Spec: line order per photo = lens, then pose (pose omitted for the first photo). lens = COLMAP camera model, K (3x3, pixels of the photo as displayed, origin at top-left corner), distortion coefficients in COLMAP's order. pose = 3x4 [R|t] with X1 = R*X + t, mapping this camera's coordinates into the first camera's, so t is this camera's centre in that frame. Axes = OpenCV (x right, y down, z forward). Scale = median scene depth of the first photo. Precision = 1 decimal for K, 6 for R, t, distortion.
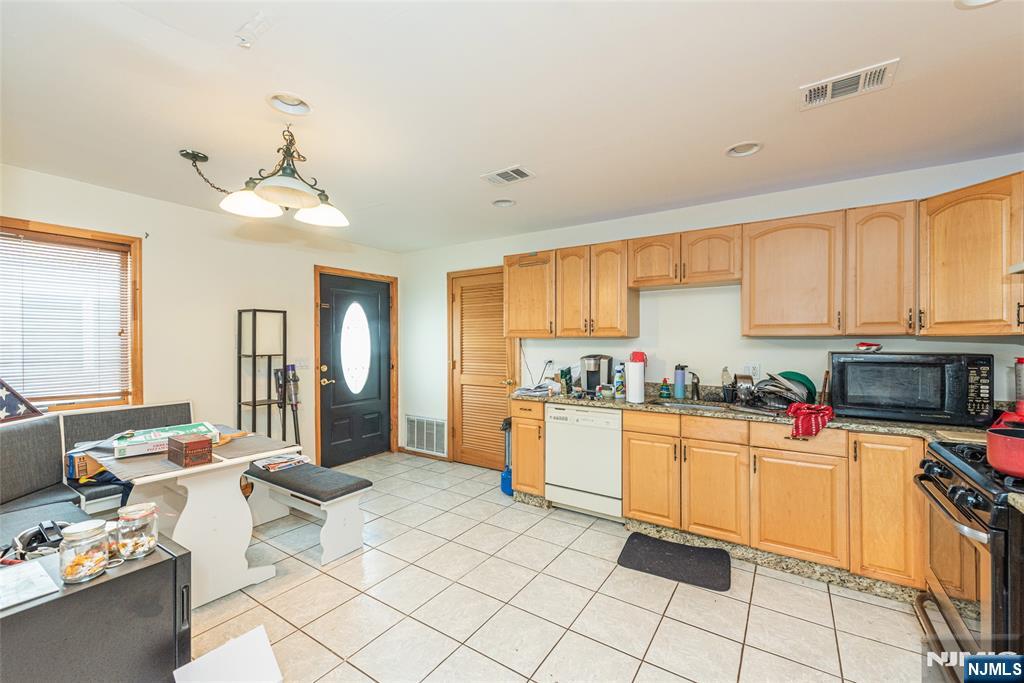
lens RADIAL K [[407.4, 0, 516.8], [0, 407.4, 340.4], [0, 0, 1]] dist [0.008995, -0.002975]
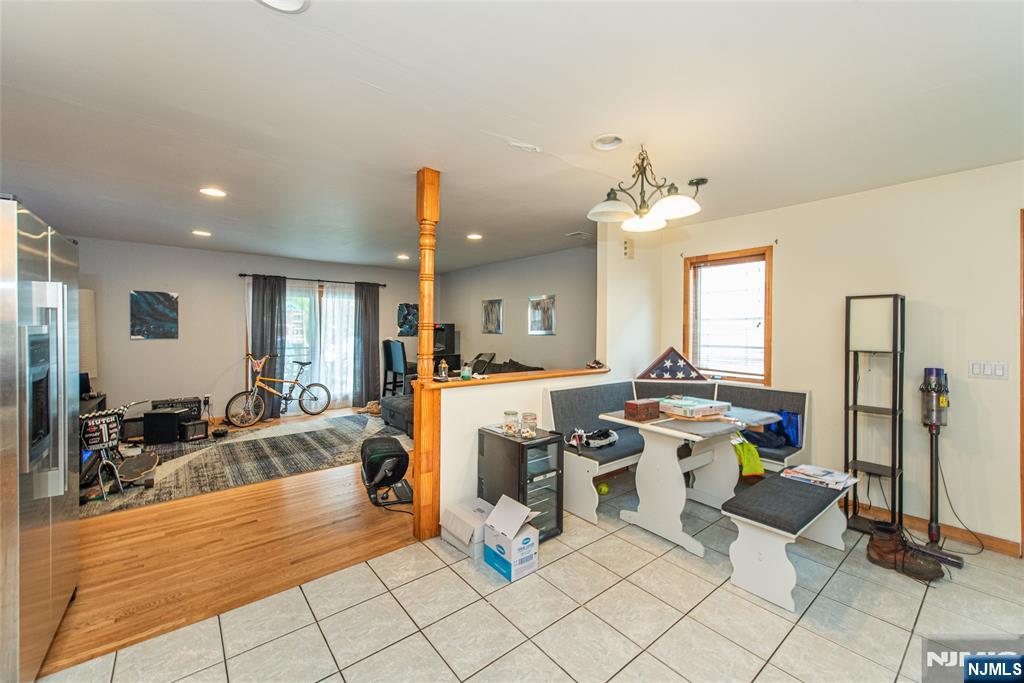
lens RADIAL K [[407.4, 0, 516.5], [0, 407.4, 332.5], [0, 0, 1]] dist [0.008995, -0.002975]
pose [[-0.290646, 0.005579, -0.956814, 0.476016], [-0.005126, 0.999960, 0.007387, -0.004403], [0.956817, 0.007052, -0.290605, 0.733658]]
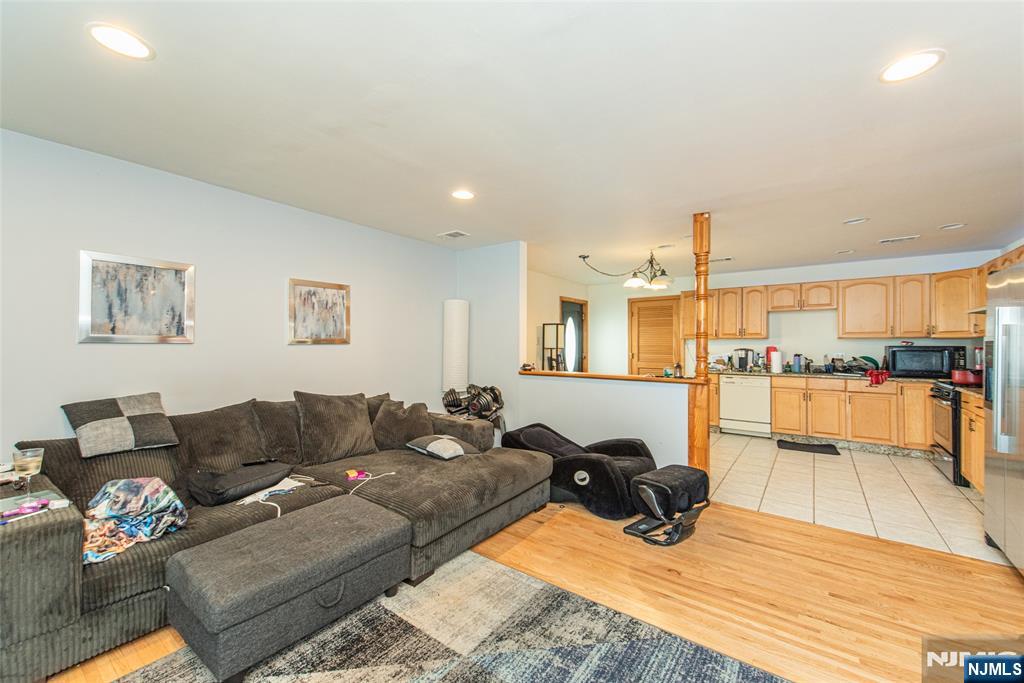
lens RADIAL K [[407.4, 0, 507.7], [0, 407.4, 338.8], [0, 0, 1]] dist [0.008995, -0.002975]
pose [[0.998390, 0.000596, -0.056728, -0.909625], [-0.001189, 0.999945, -0.010421, 0.015781], [0.056719, 0.010471, 0.998335, -1.035490]]
